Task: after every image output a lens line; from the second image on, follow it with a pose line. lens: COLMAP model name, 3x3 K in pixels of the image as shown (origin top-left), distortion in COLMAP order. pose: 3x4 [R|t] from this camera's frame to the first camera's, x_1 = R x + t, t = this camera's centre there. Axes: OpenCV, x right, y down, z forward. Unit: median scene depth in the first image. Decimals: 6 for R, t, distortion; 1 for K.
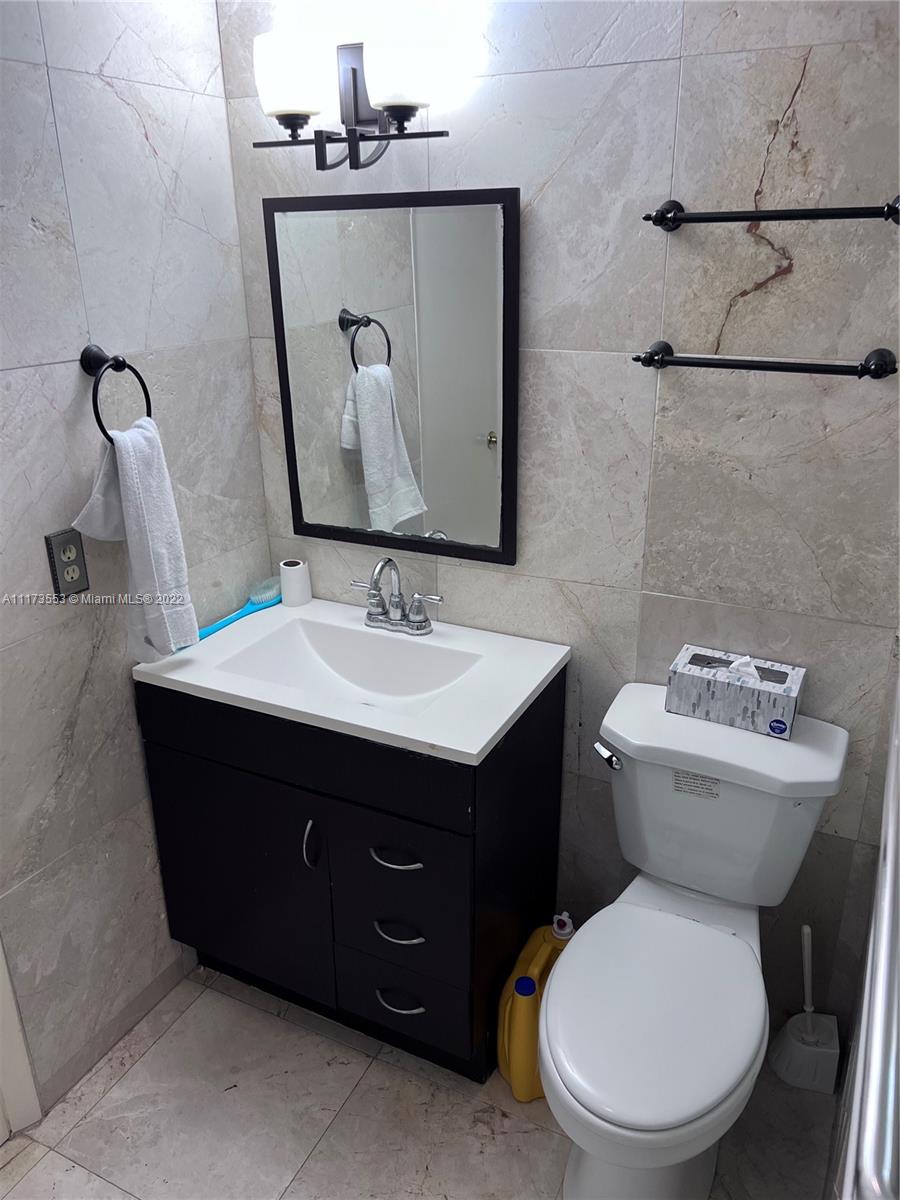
lens RADIAL K [[904.3, 0, 447.3], [0, 904.3, 613.1], [0, 0, 1]] dist [0.026687, -0.038498]
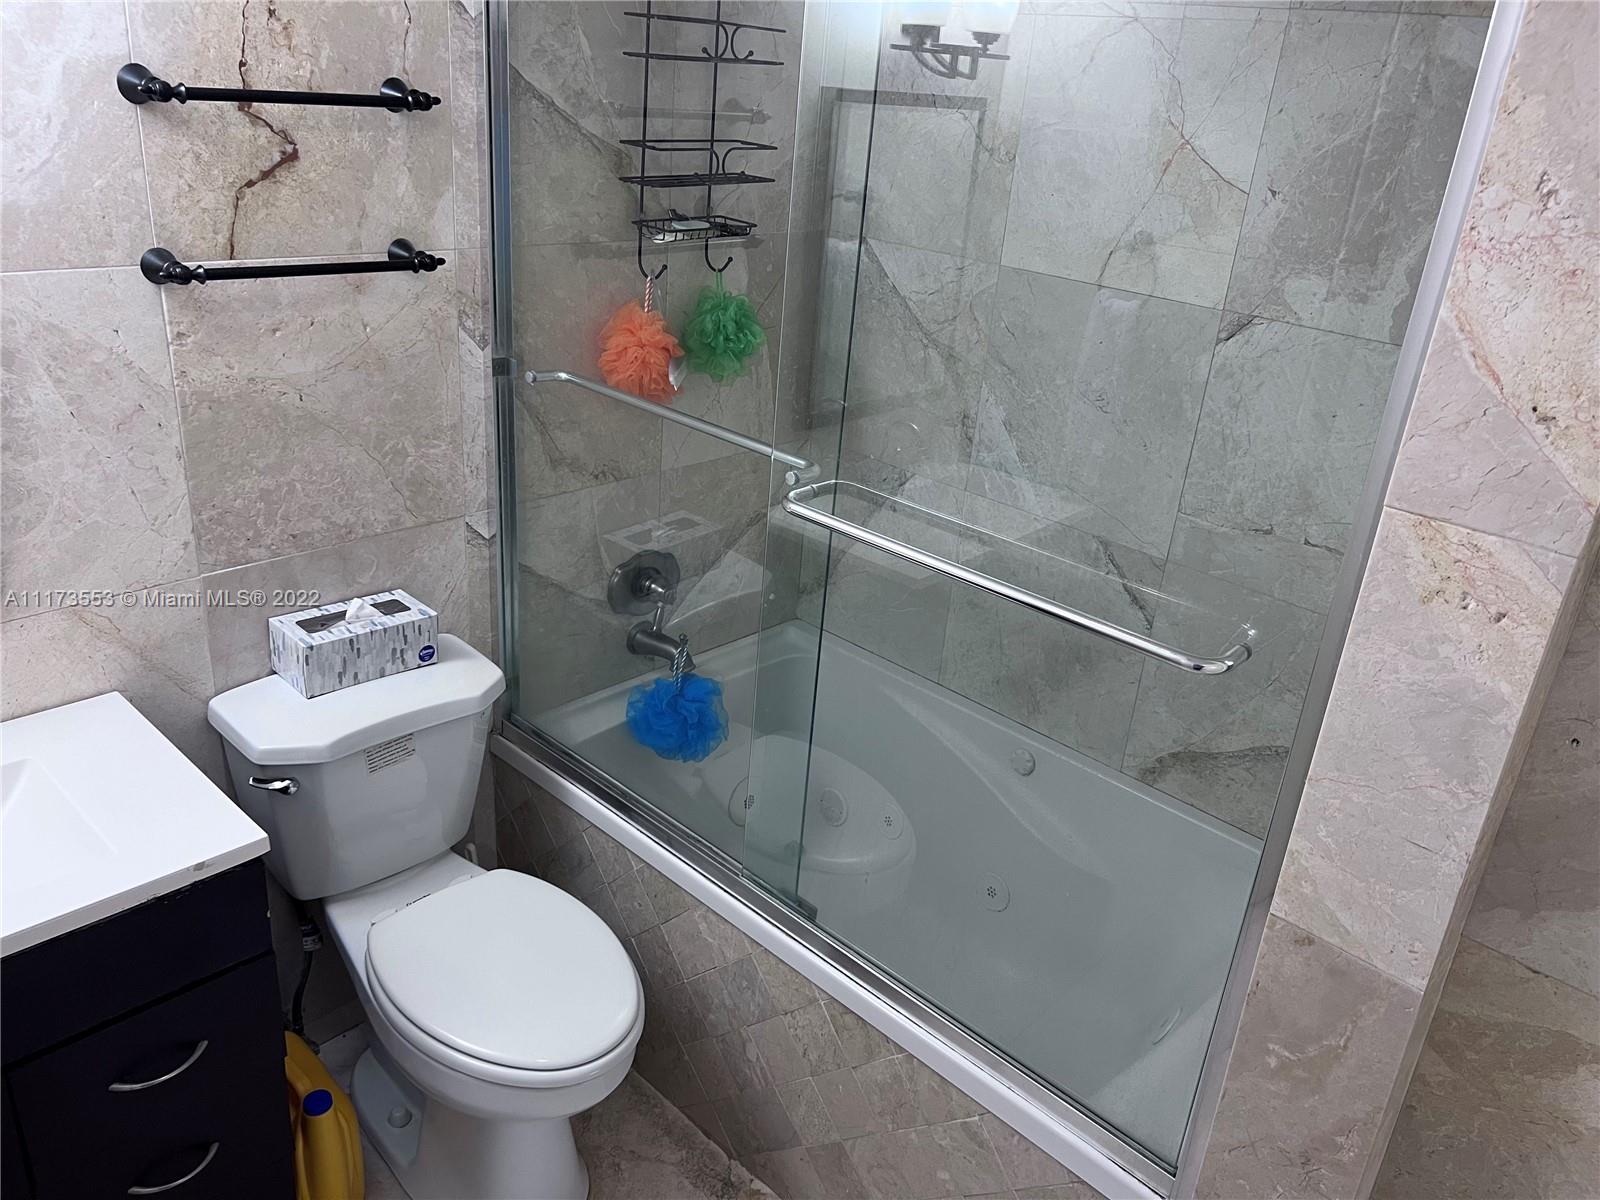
lens RADIAL K [[1205.8, 0, 802.0], [0, 1205.8, 590.9], [0, 0, 1]] dist [0.026687, -0.038498]
pose [[0.285330, -0.344949, 0.894202, -0.601938], [0.287705, 0.920786, 0.263401, -0.146870], [-0.914228, 0.182110, 0.361971, 0.196086]]
